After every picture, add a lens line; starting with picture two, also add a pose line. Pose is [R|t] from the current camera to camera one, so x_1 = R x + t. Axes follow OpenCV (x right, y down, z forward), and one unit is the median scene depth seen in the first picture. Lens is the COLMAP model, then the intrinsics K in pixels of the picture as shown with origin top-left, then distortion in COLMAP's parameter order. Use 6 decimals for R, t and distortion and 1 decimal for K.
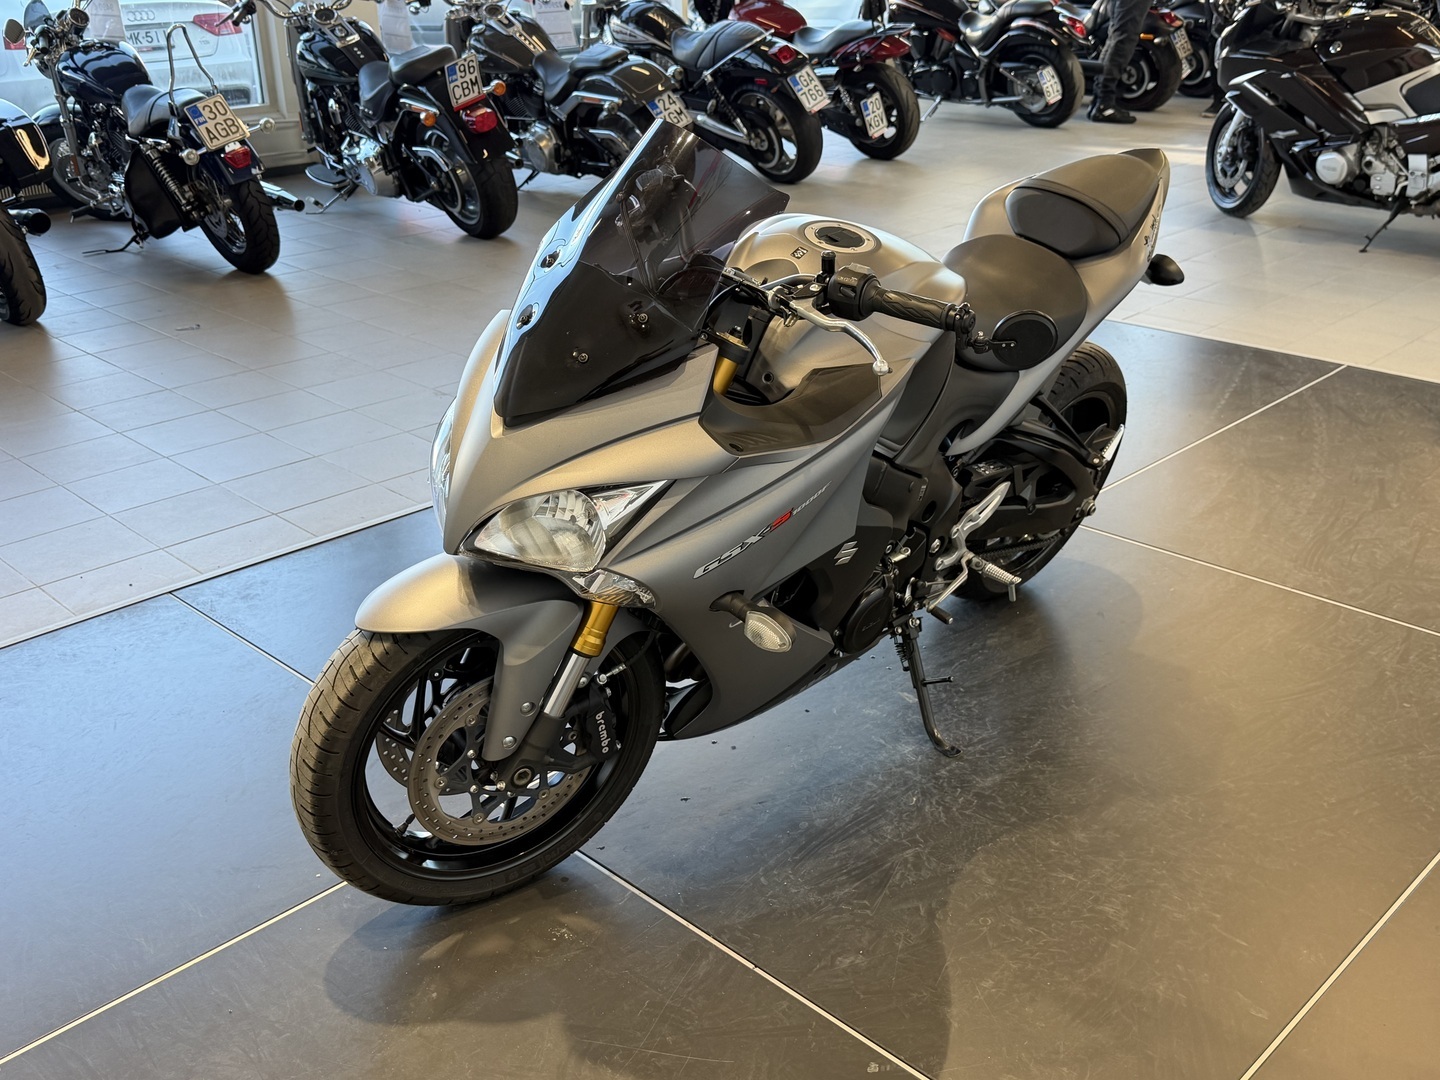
lens RADIAL K [[1430.1, 0, 717.9], [0, 1430.1, 537.0], [0, 0, 1]] dist [0.048338, 0.000000]
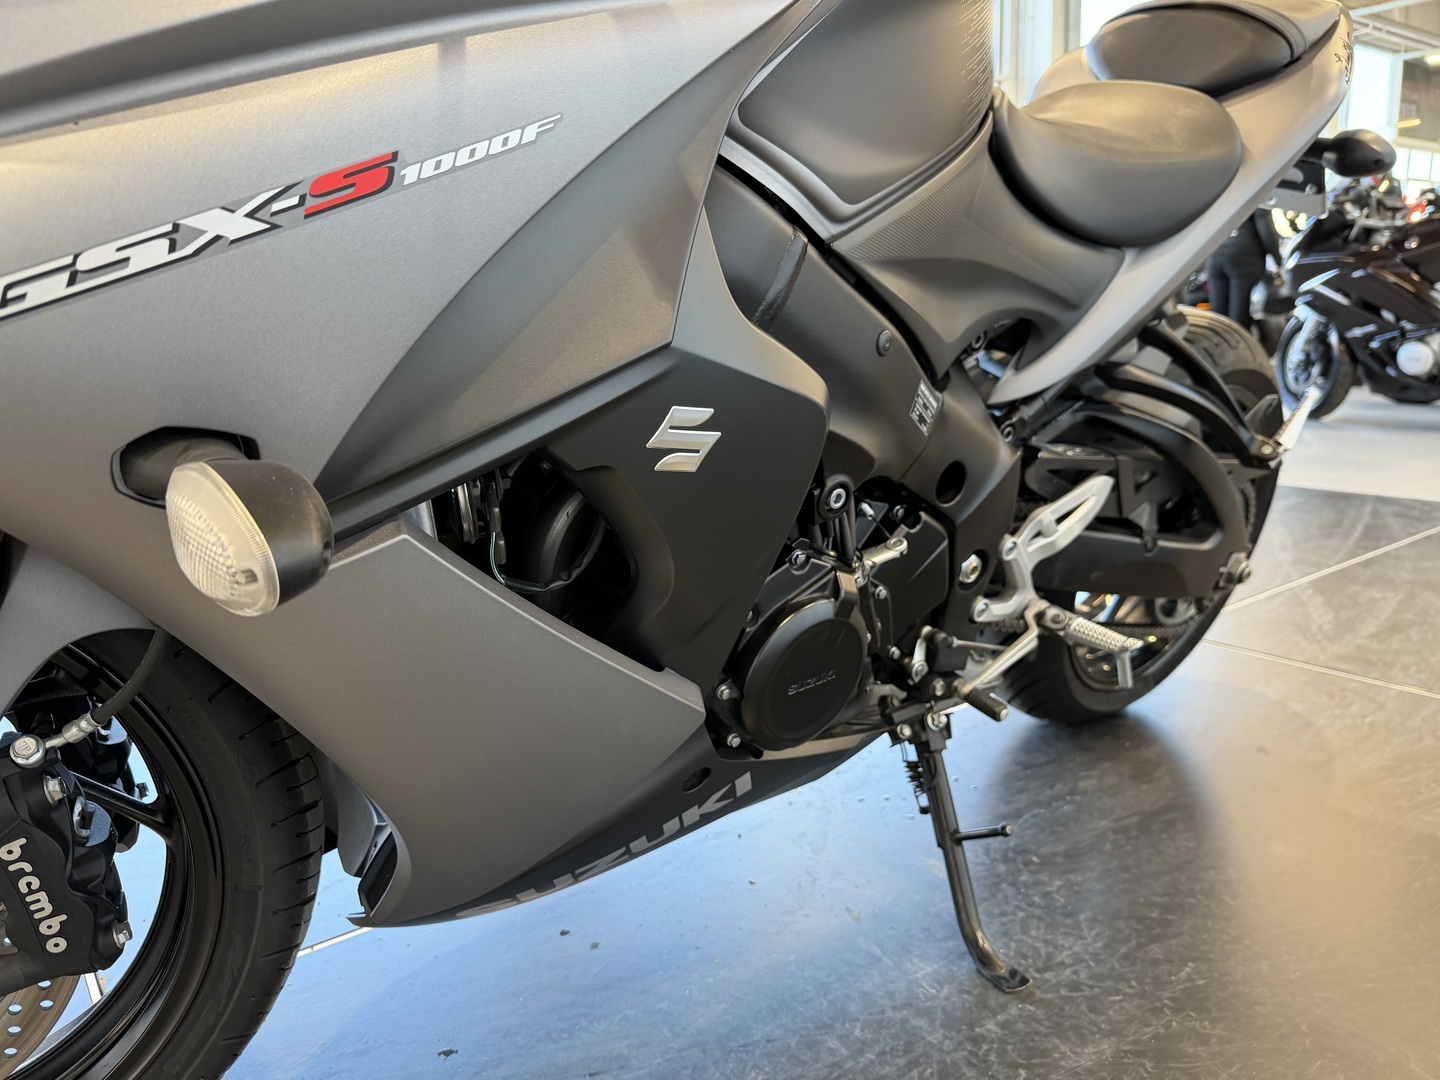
lens RADIAL K [[1060.6, 0, 724.9], [0, 1060.6, 534.2], [0, 0, 1]] dist [0.002649, -0.021021]
pose [[0.990852, 0.009659, -0.134609, 0.109636], [-0.036537, 0.979385, -0.198670, 0.072209], [0.129915, 0.201771, 0.970778, 0.580678]]
